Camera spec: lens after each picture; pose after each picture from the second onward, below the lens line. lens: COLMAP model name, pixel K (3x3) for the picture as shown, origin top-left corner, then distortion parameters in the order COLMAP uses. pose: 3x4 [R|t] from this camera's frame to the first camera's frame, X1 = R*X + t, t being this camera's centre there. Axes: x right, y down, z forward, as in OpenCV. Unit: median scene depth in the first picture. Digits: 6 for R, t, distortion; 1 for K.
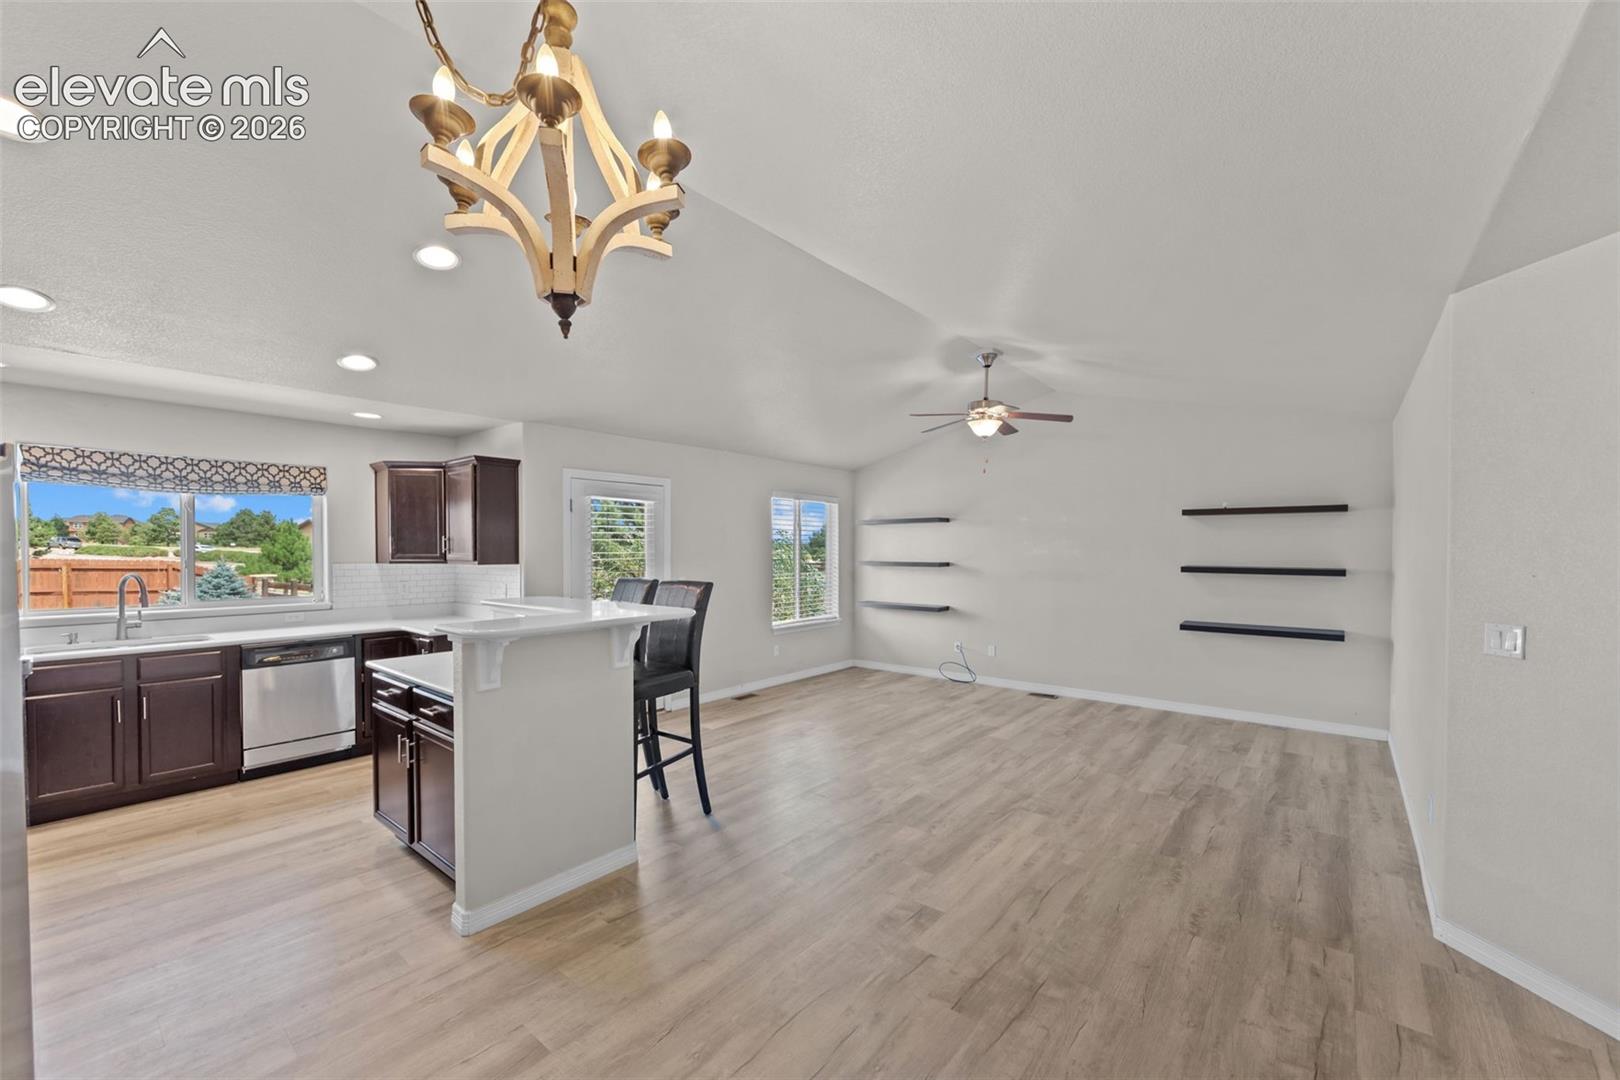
lens RADIAL K [[647.1, 0, 806.6], [0, 647.1, 559.4], [0, 0, 1]] dist [-0.000980, 0.000098]
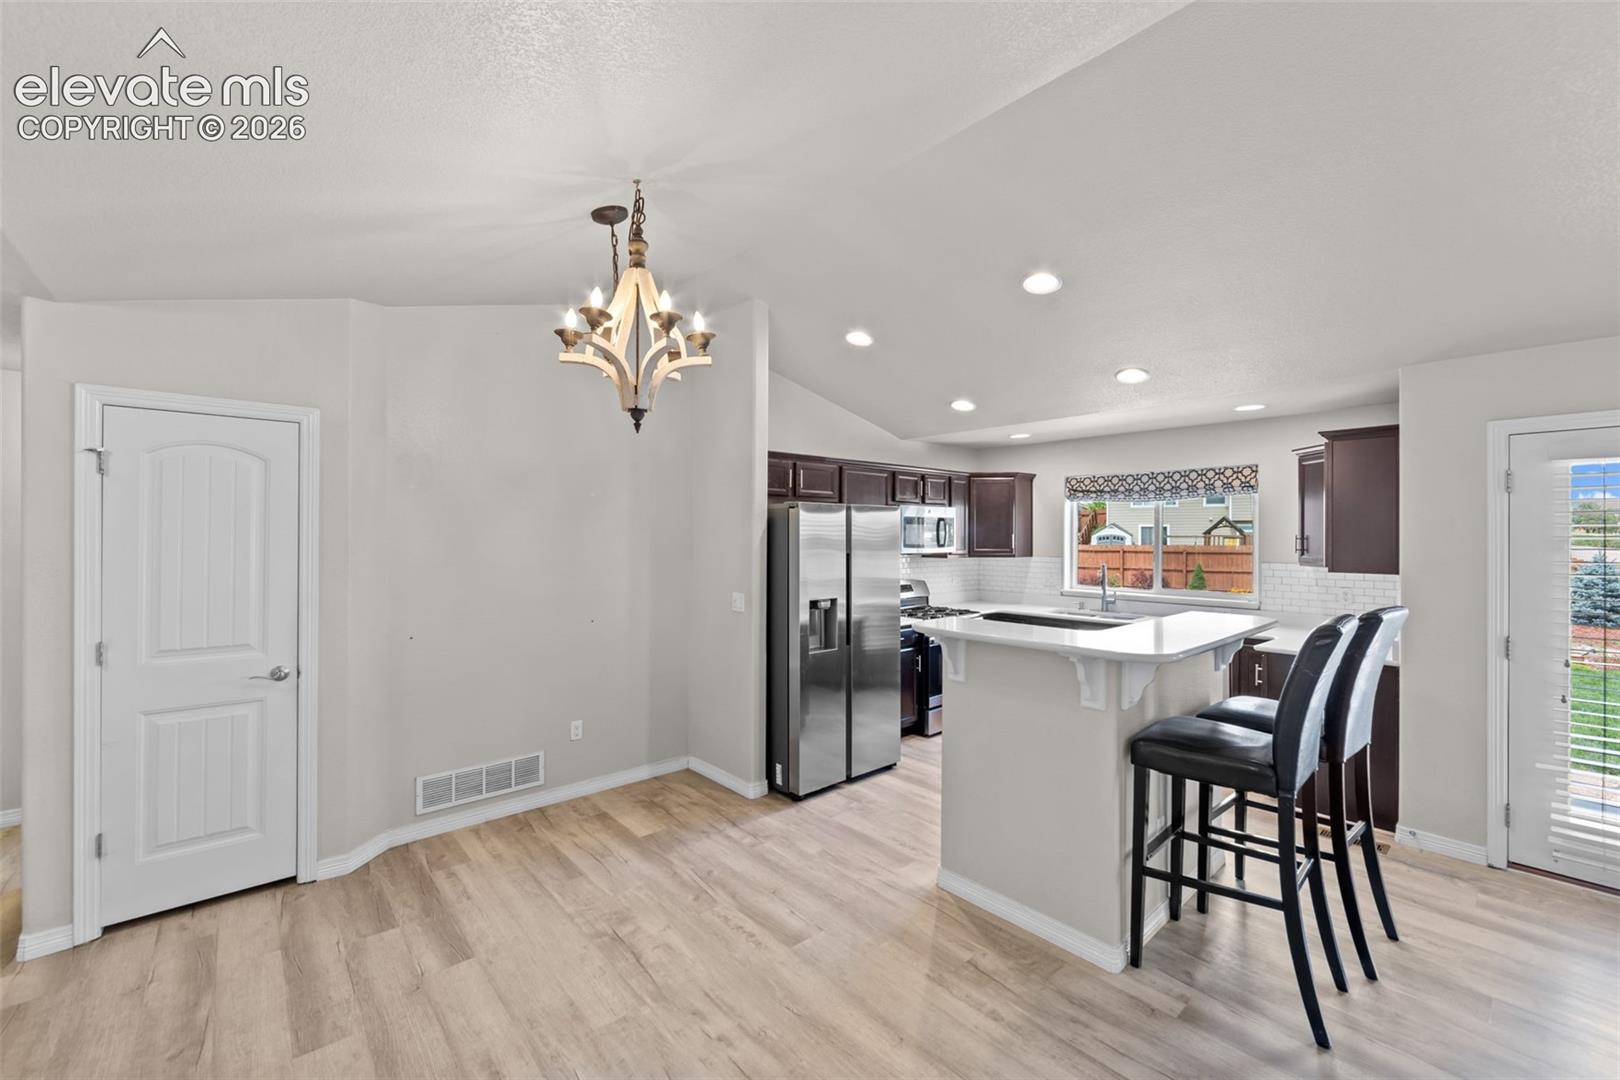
lens RADIAL K [[647.1, 0, 795.0], [0, 647.1, 533.1], [0, 0, 1]] dist [-0.000980, 0.000098]
pose [[-0.166089, -0.003623, -0.986104, 0.358021], [-0.018574, 0.999827, -0.000544, -0.025798], [0.985936, 0.018226, -0.166128, 0.494287]]
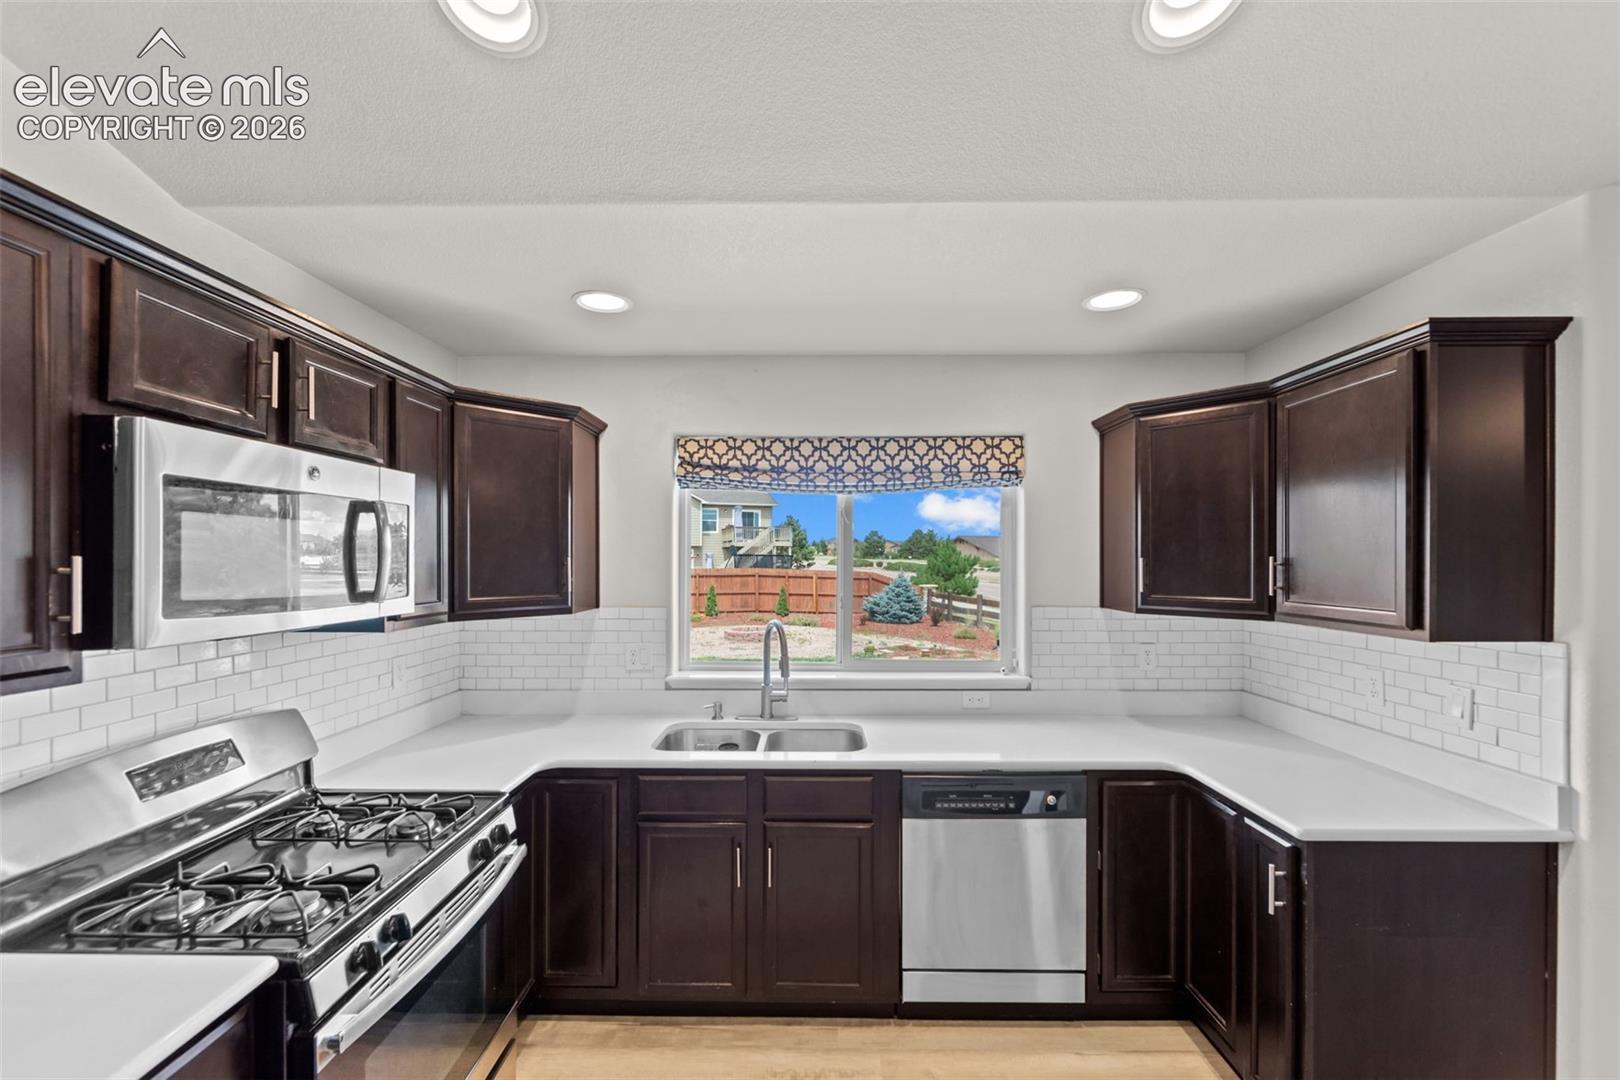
lens RADIAL K [[647.1, 0, 809.5], [0, 647.1, 566.7], [0, 0, 1]] dist [-0.000980, 0.000098]
pose [[0.636840, 0.006903, -0.770965, -0.449324], [-0.011387, 0.999935, -0.000453, -0.027010], [0.770912, 0.009068, 0.636878, 0.525564]]
